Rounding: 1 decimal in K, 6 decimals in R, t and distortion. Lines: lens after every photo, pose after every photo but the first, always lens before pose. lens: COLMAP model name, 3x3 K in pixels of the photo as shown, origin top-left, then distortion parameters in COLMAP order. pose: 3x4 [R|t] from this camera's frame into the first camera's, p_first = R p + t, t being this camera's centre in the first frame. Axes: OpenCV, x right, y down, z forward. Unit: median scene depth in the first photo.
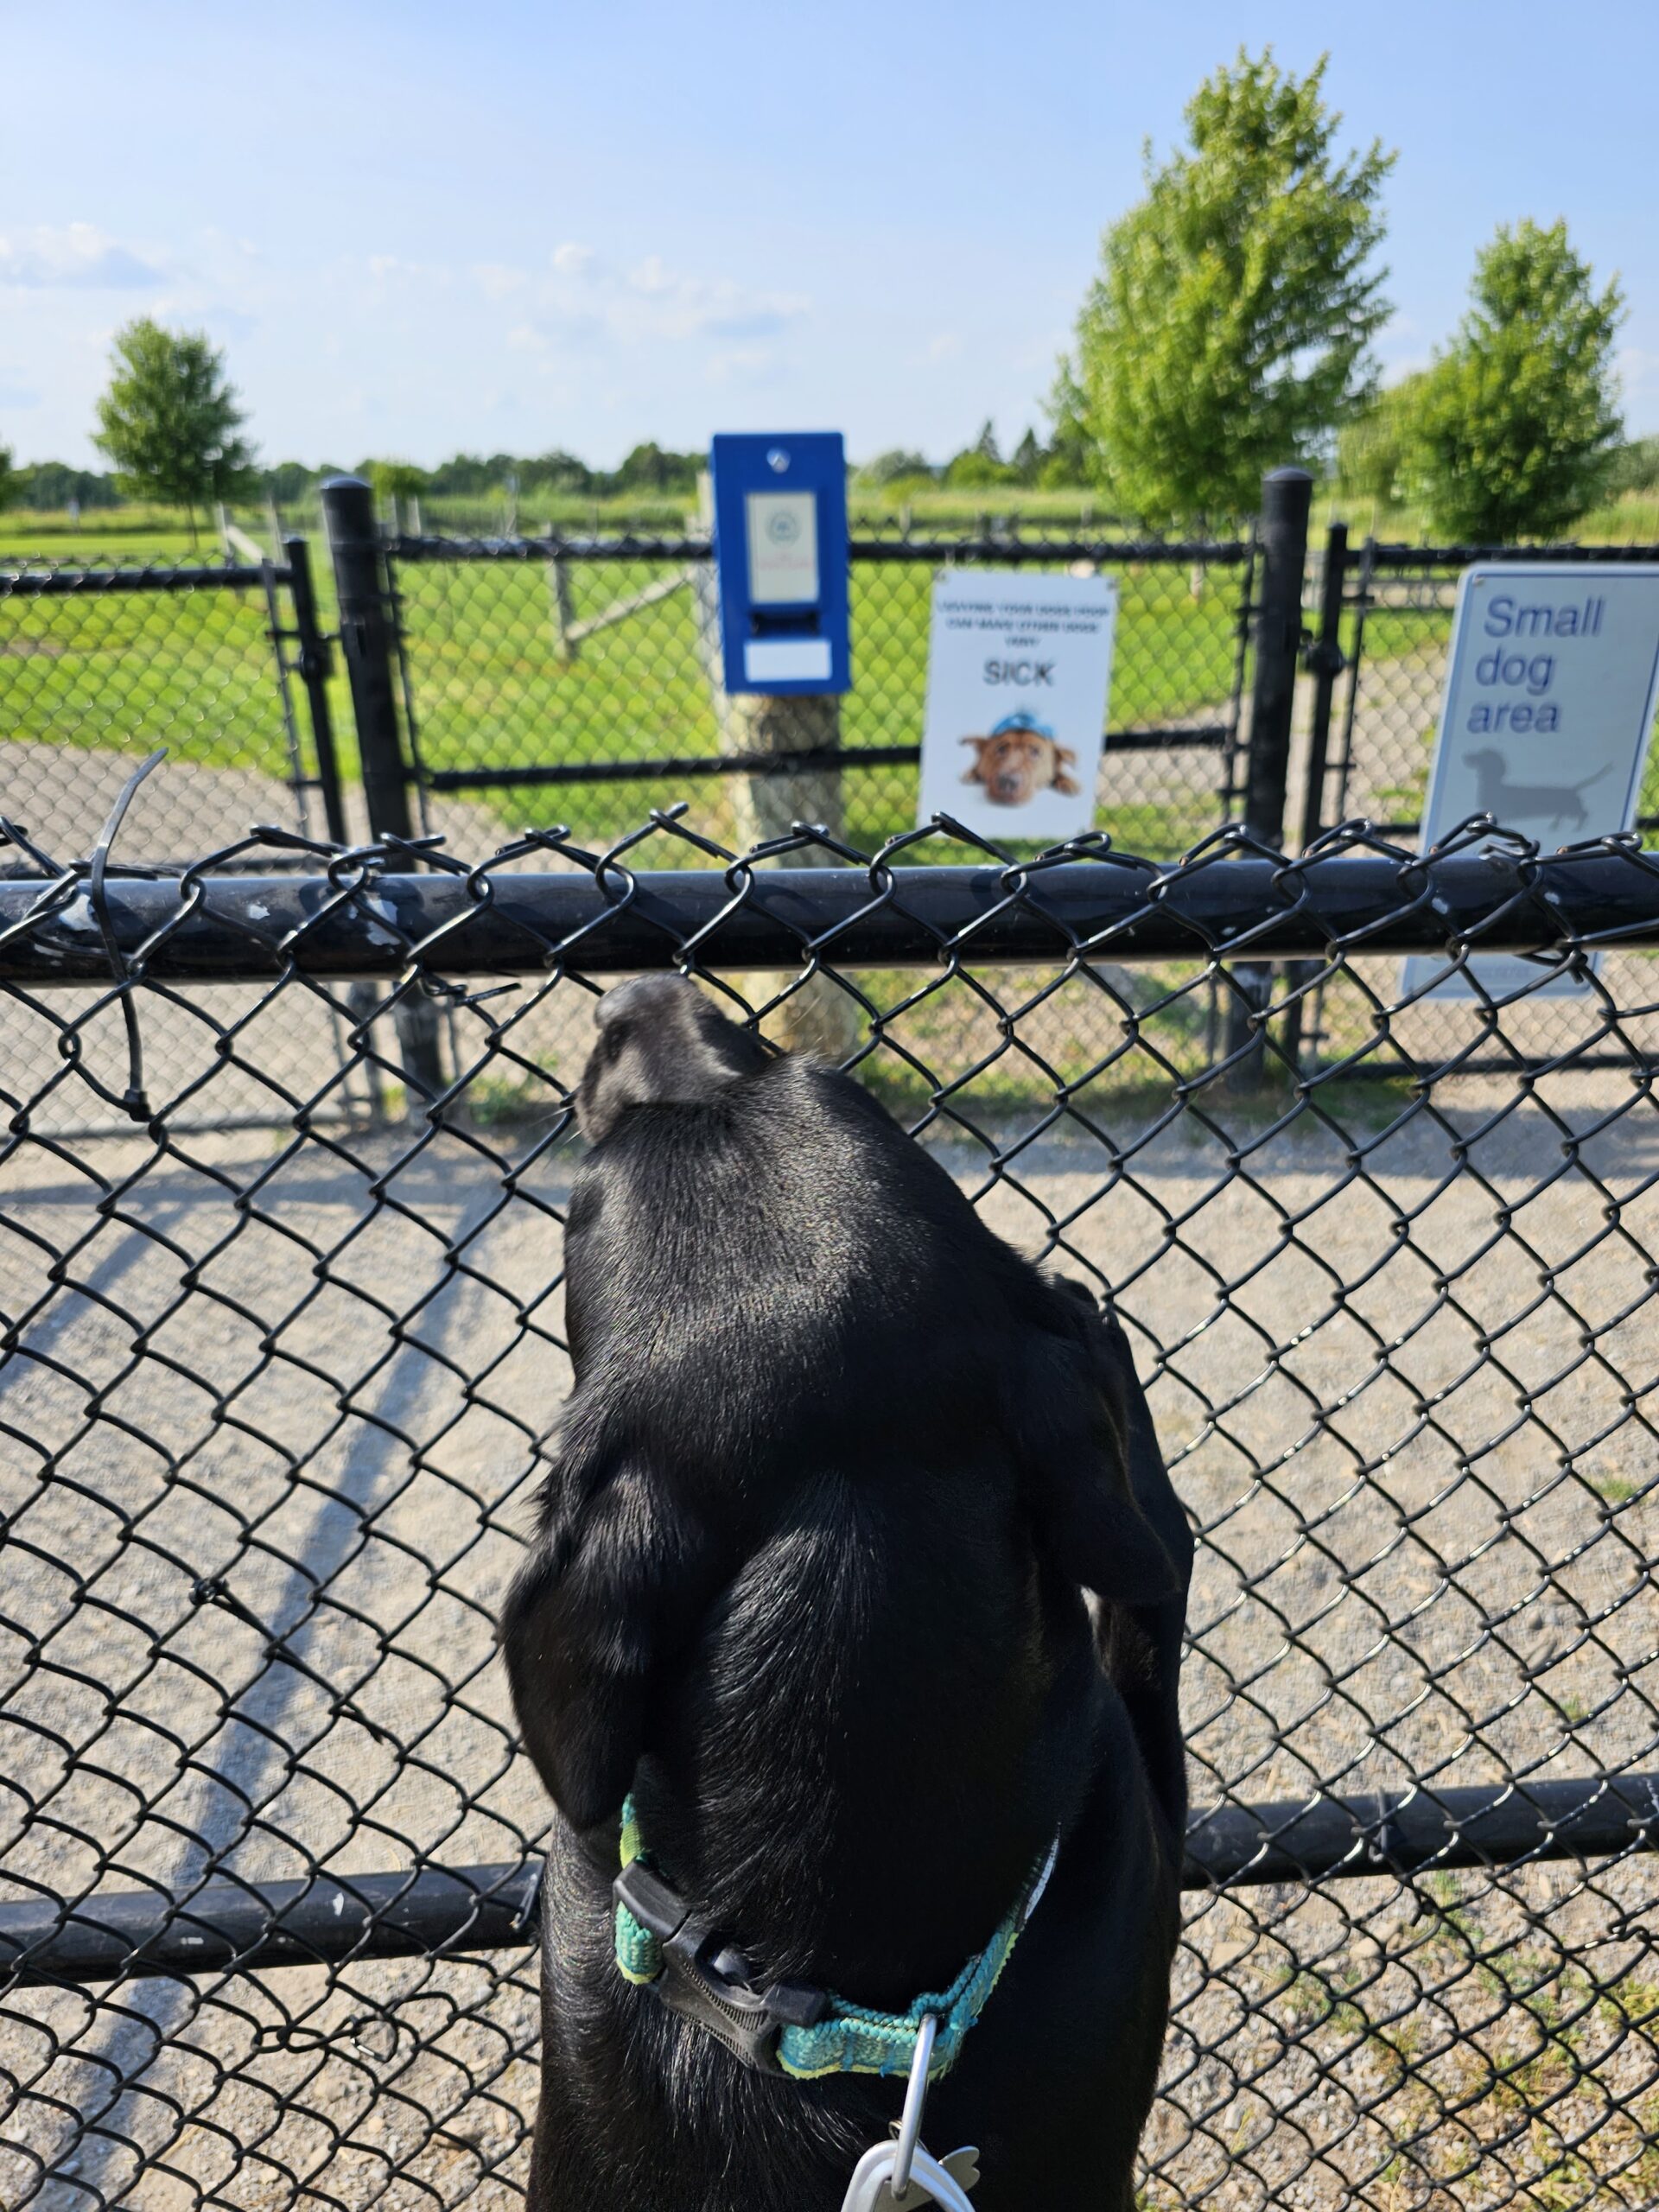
lens RADIAL K [[1497.8, 0, 828.4], [0, 1497.8, 1061.1], [0, 0, 1]] dist [0.015493, -0.000227]
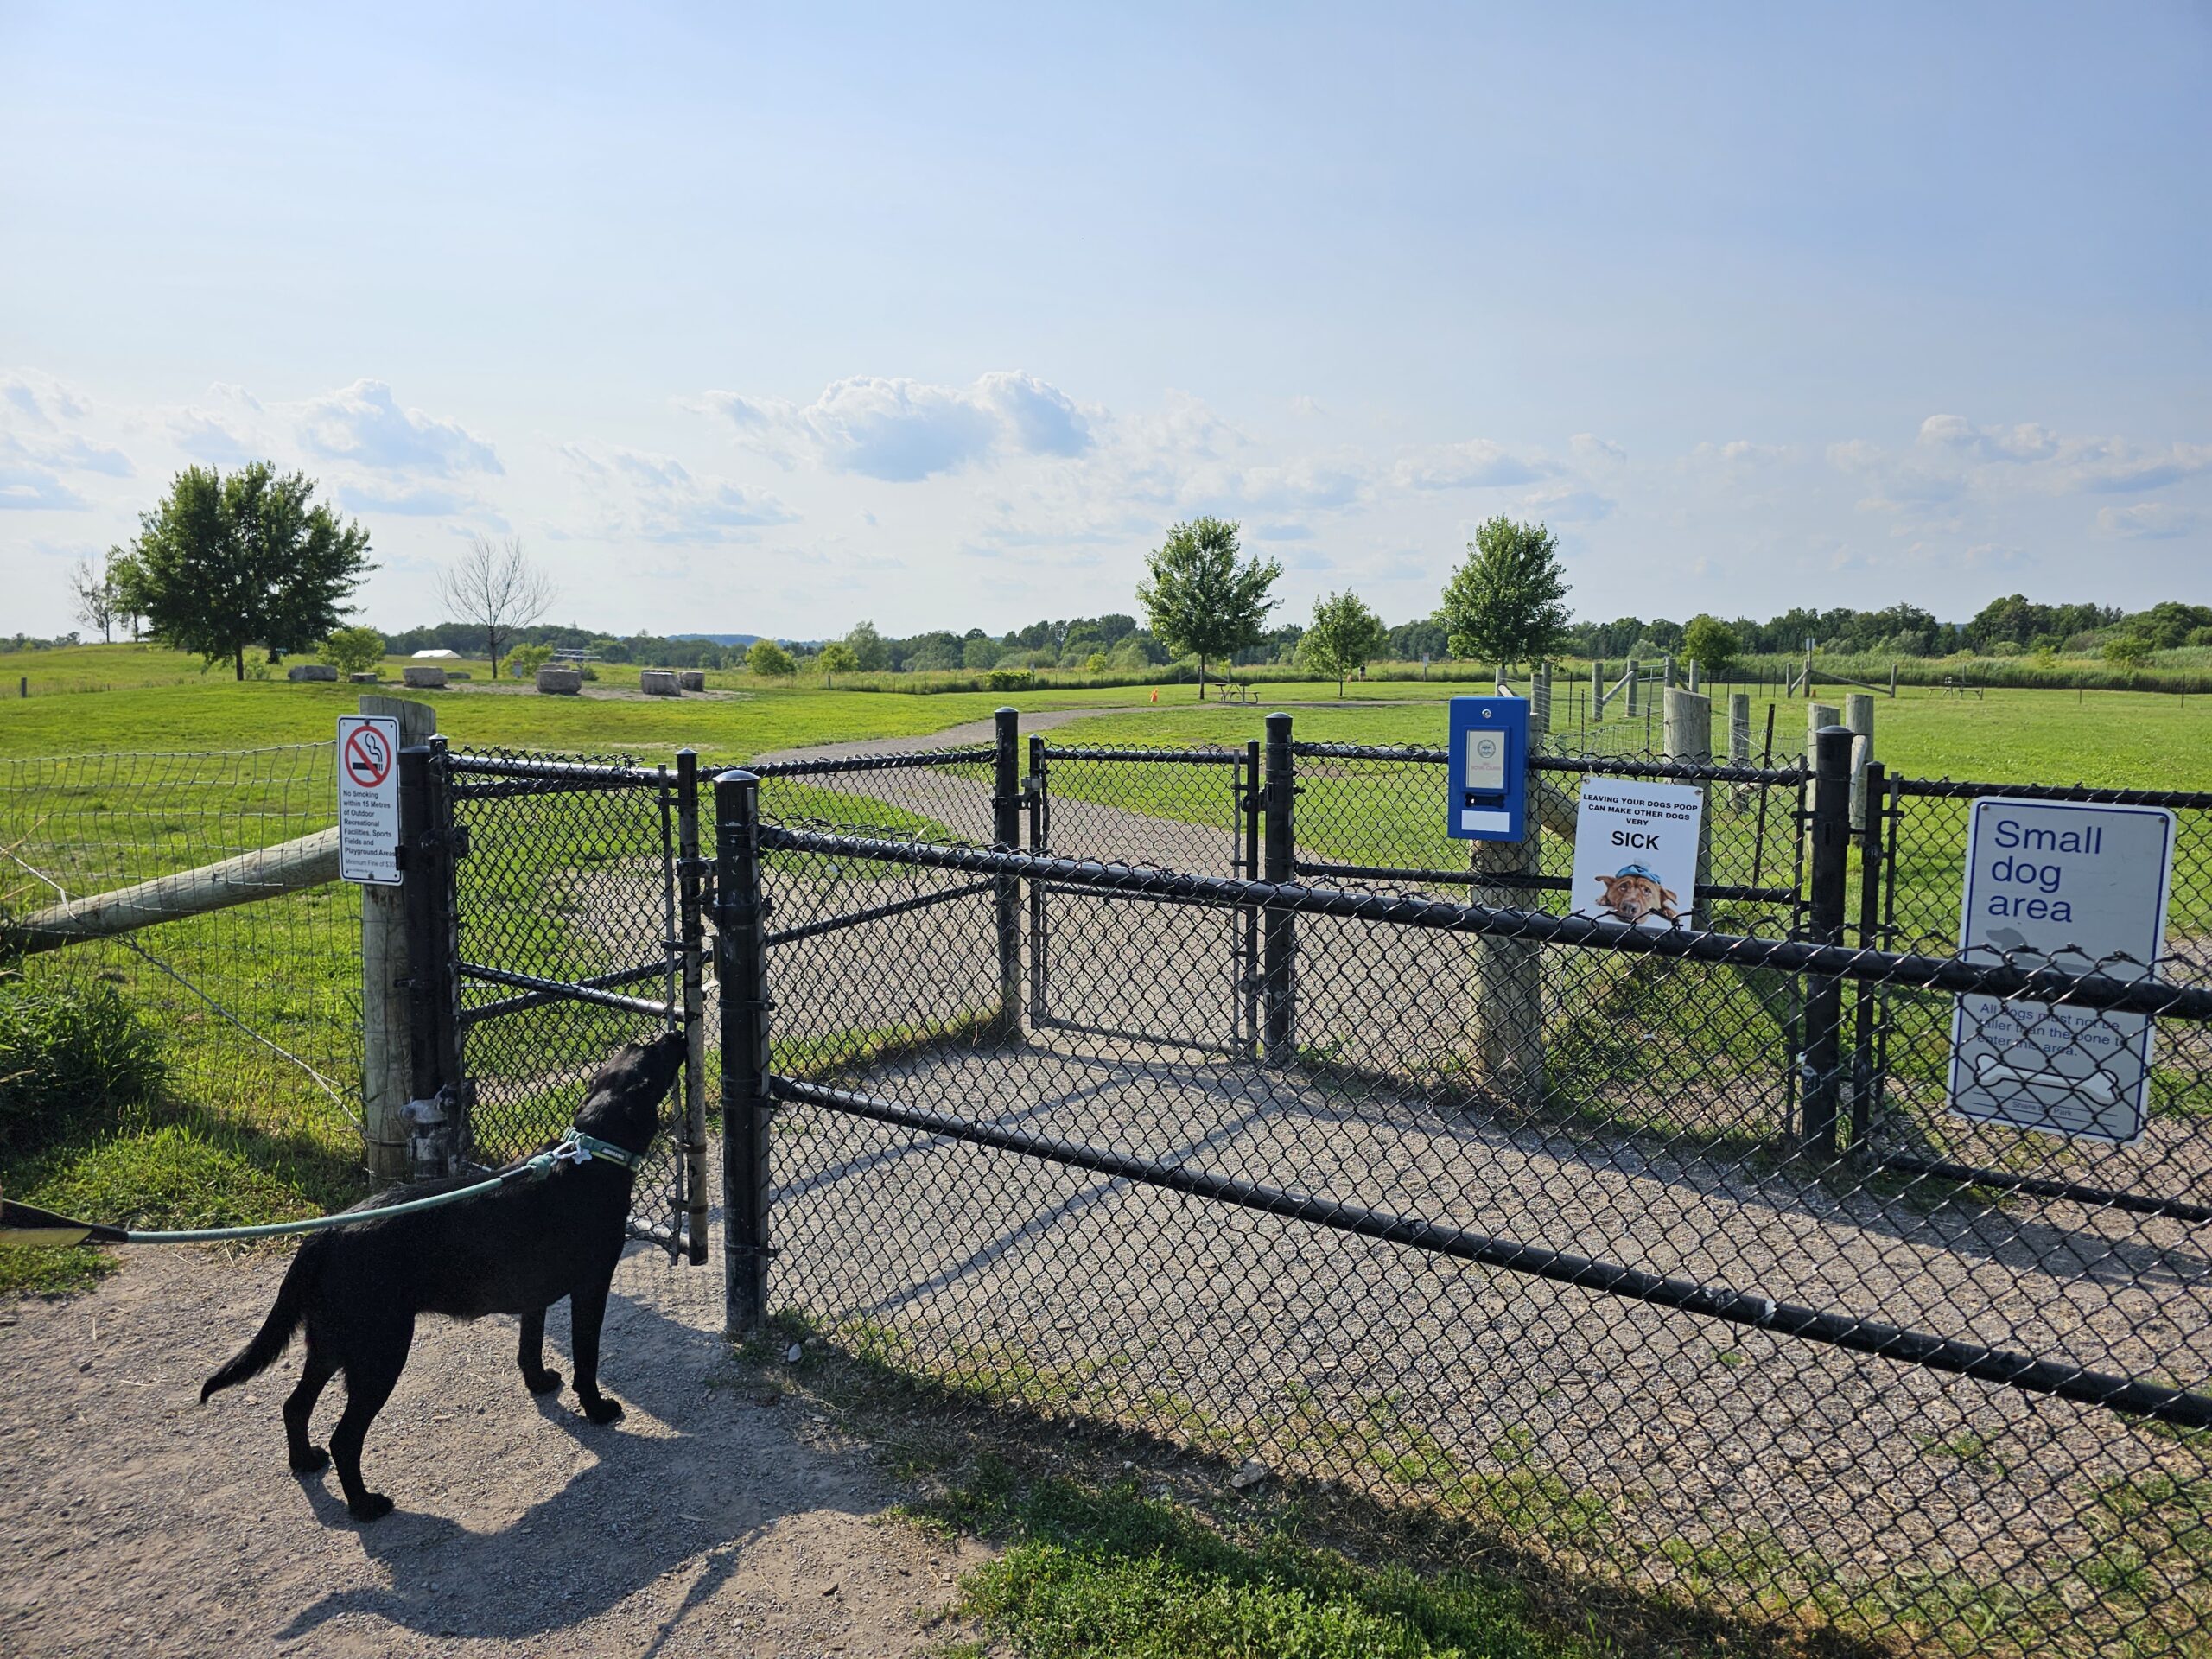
lens RADIAL K [[1471.7, 0, 1106.0], [0, 1471.7, 829.5], [0, 0, 1]] dist [0.043970, -0.040291]
pose [[0.782503, 0.085870, -0.616698, 0.644378], [-0.226003, 0.962067, -0.152805, 0.094735], [0.580183, 0.258946, 0.772227, -0.531652]]
